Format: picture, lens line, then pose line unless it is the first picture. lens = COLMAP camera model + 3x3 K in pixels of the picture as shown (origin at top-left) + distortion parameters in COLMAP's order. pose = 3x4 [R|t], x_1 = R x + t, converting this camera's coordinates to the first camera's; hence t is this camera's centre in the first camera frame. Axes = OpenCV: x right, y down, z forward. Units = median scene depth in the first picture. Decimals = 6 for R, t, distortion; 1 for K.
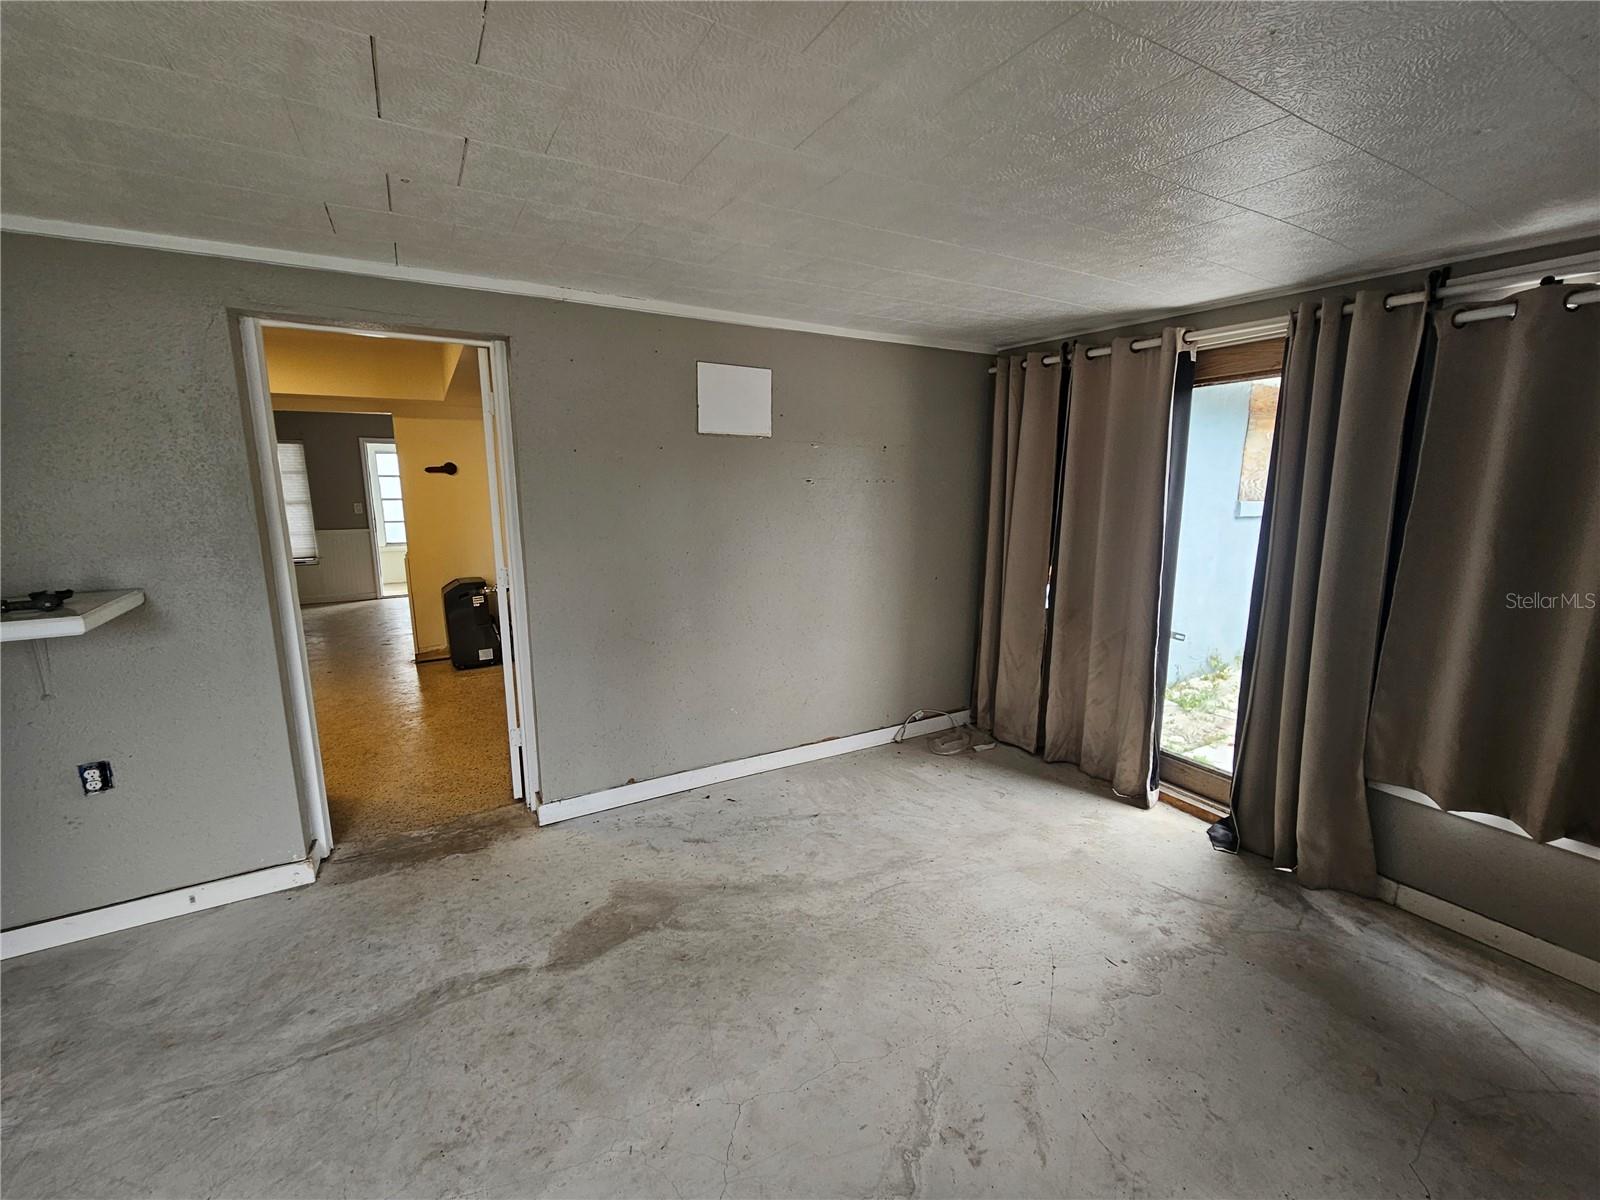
lens RADIAL K [[659.5, 0, 801.0], [0, 659.5, 597.3], [0, 0, 1]] dist [-0.000733, -0.000211]
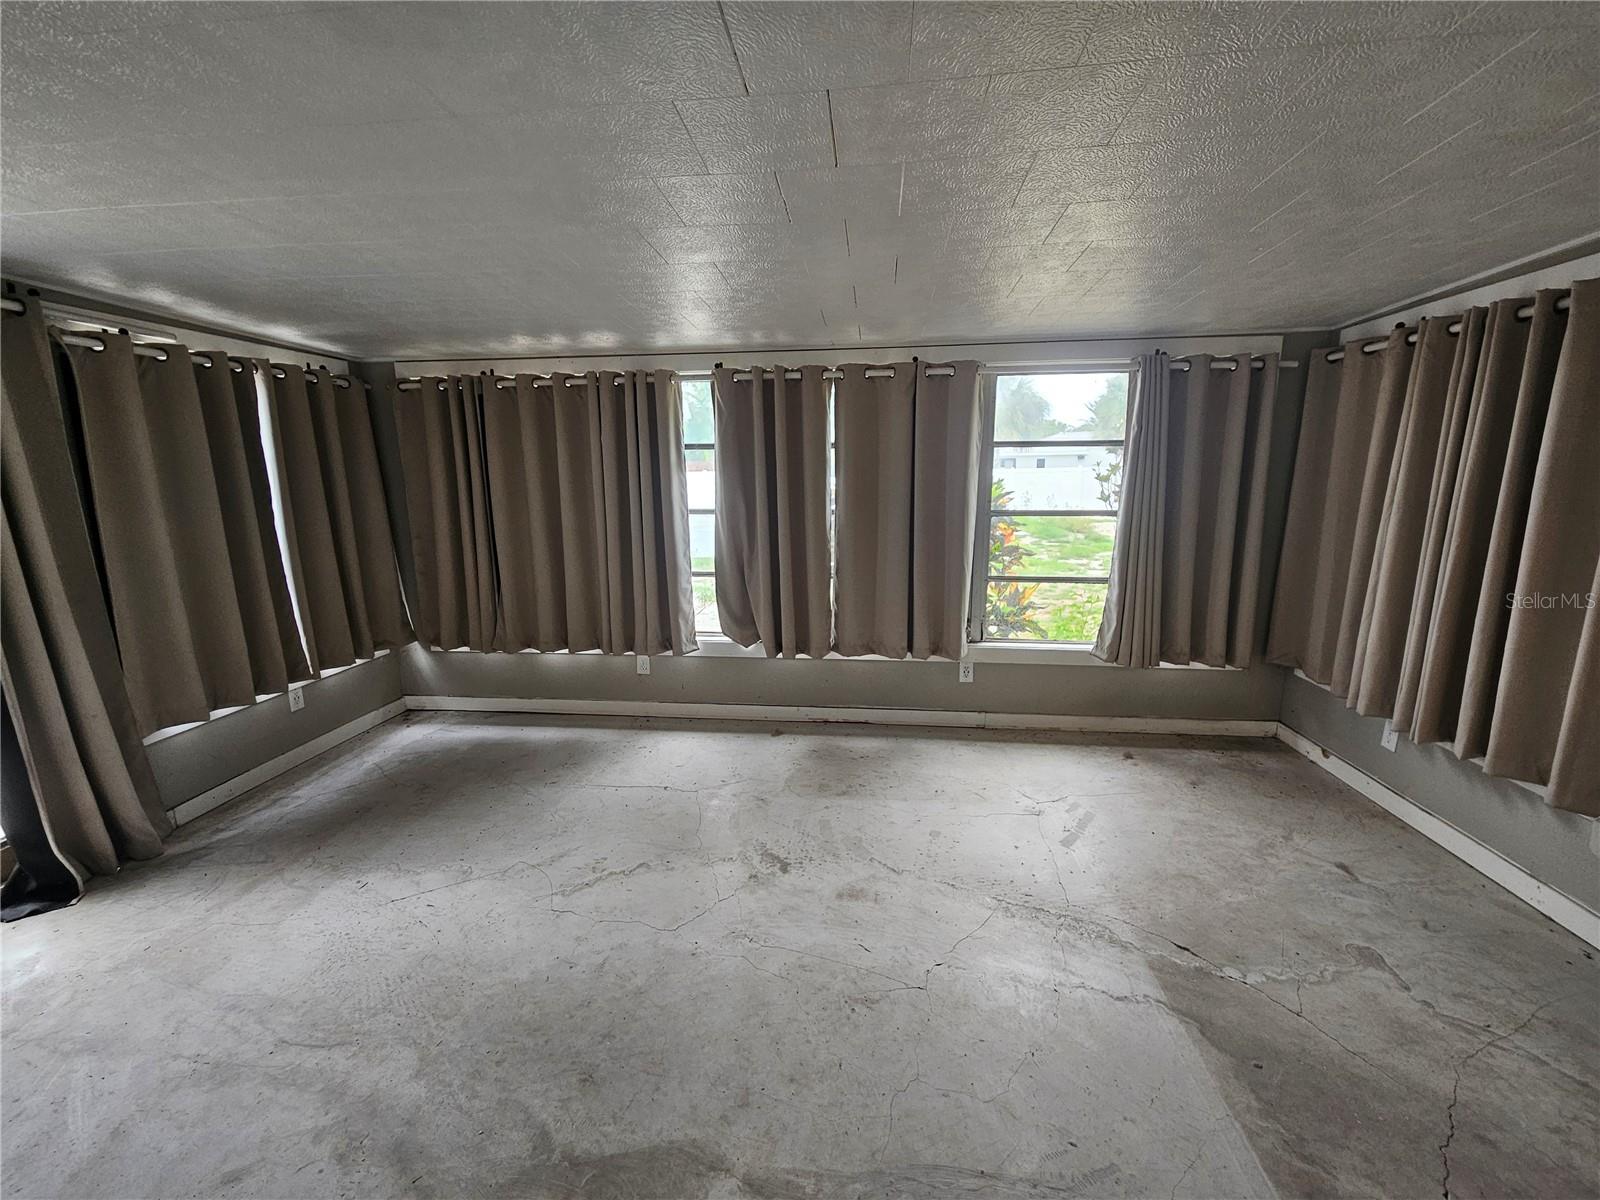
lens RADIAL K [[663.5, 0, 797.8], [0, 663.5, 593.6], [0, 0, 1]] dist [0.002748, 0.000859]
pose [[-0.802964, -0.095928, 0.588257, -0.776651], [0.117206, 0.942280, 0.313643, -0.210519], [-0.584390, 0.320791, -0.745373, 1.238092]]
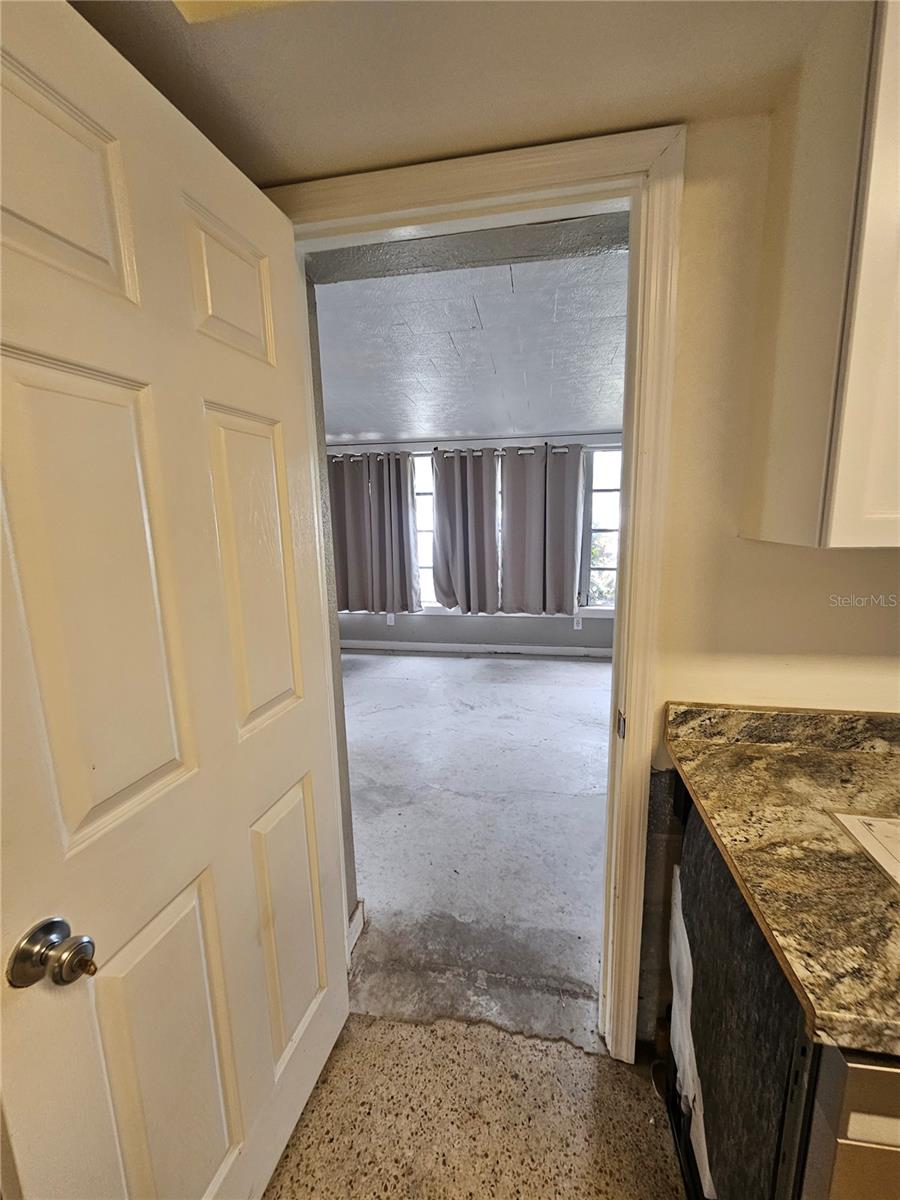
lens RADIAL K [[494.6, 0, 450.9], [0, 494.6, 601.7], [0, 0, 1]] dist [-0.000733, -0.000211]
pose [[-0.765186, -0.094393, 0.636852, -1.114542], [0.132735, 0.944811, 0.299521, -0.257325], [-0.629978, 0.313722, -0.710427, 1.680009]]
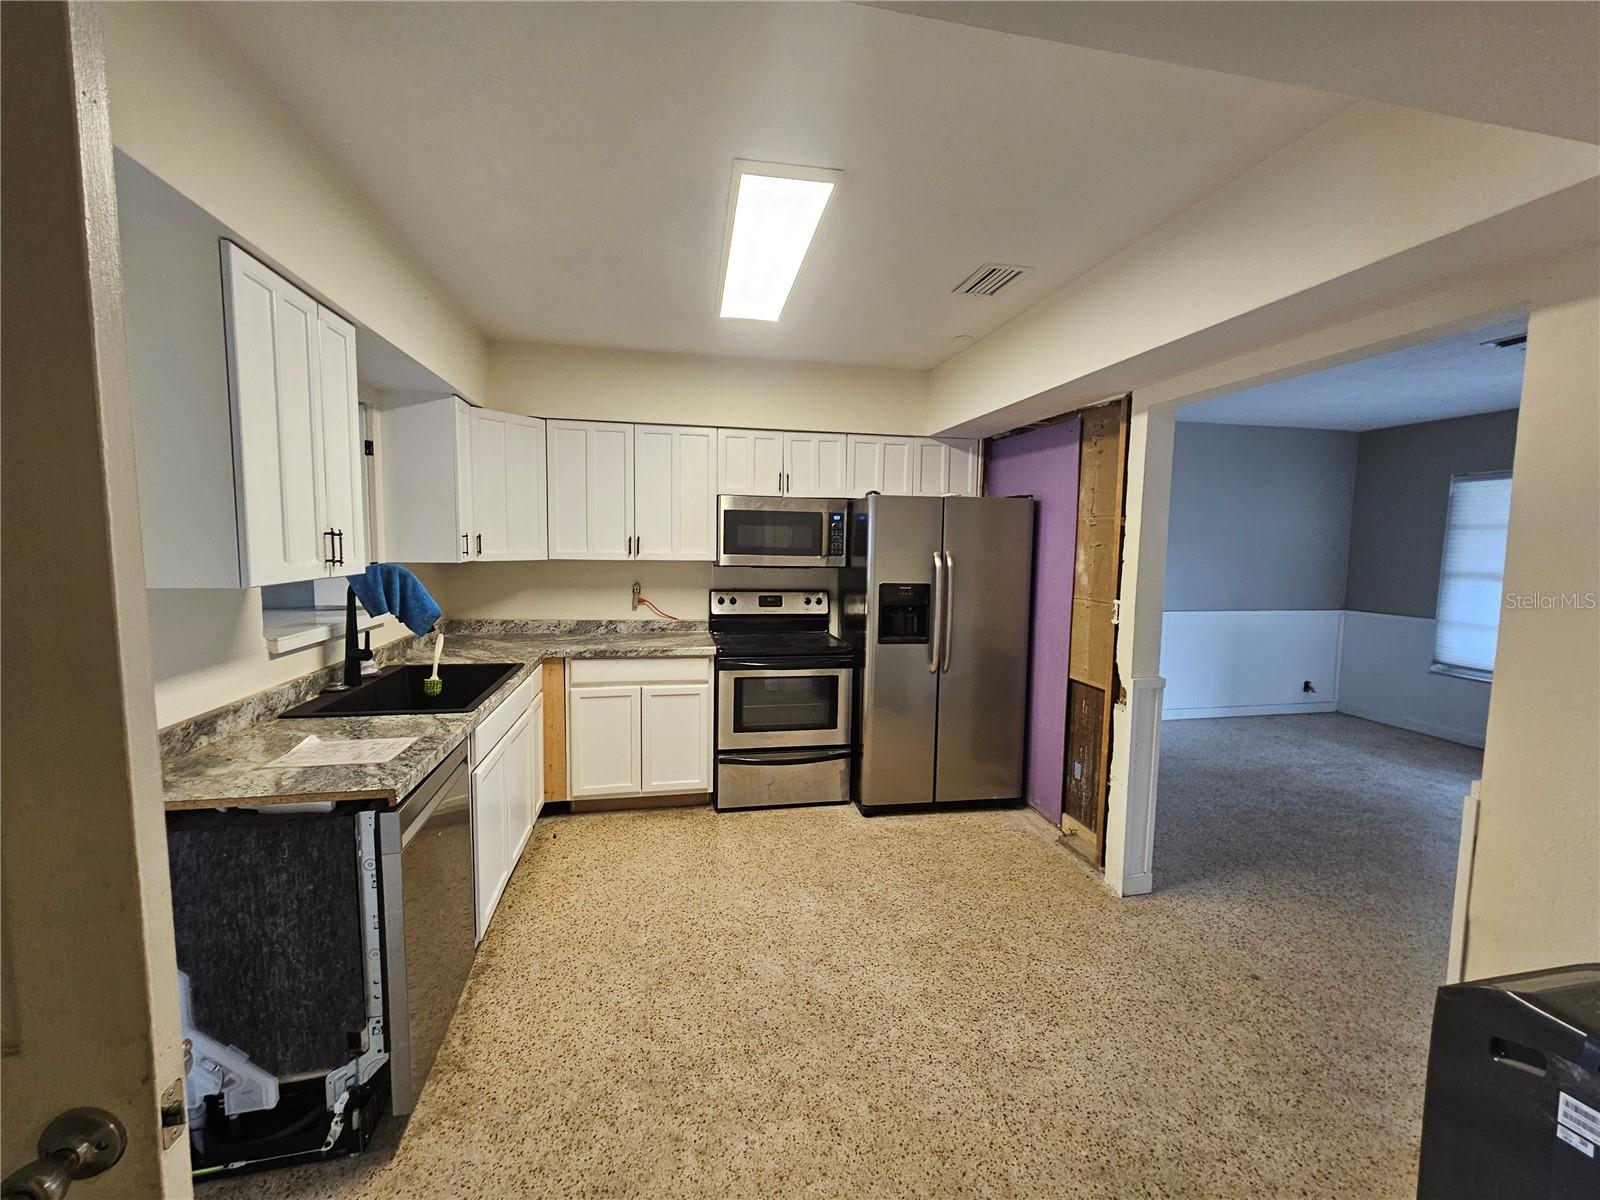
lens RADIAL K [[659.5, 0, 801.0], [0, 659.5, 597.3], [0, 0, 1]] dist [-0.000733, -0.000211]
pose [[-0.314186, 0.084227, -0.945618, -0.606490], [-0.171678, 0.974594, 0.143849, -0.350602], [0.933710, 0.207537, -0.291744, 2.027841]]
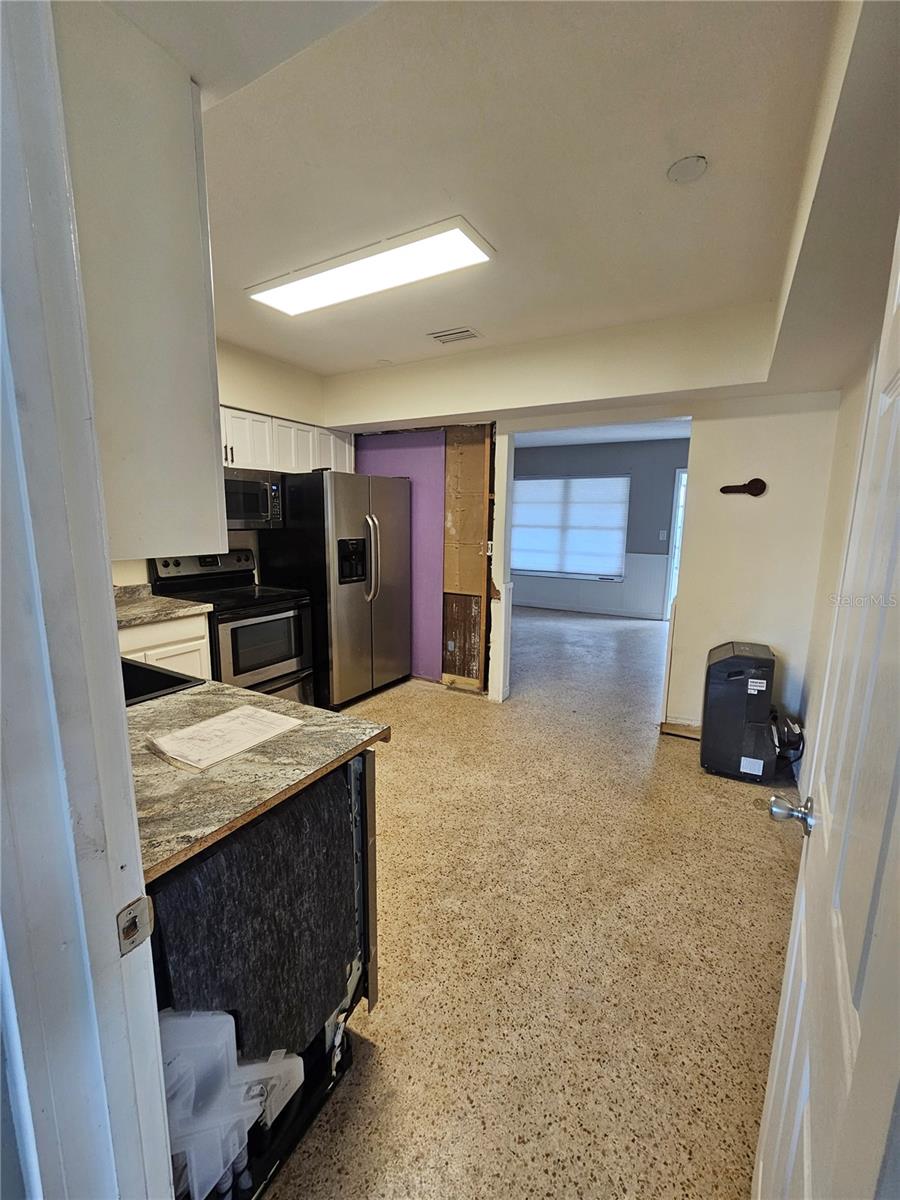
lens RADIAL K [[494.6, 0, 450.9], [0, 494.6, 601.7], [0, 0, 1]] dist [-0.000733, -0.000211]
pose [[0.509356, 0.158872, -0.845764, -0.610934], [-0.160193, 0.983137, 0.088202, -0.183681], [0.845514, 0.090559, 0.526217, 1.204262]]
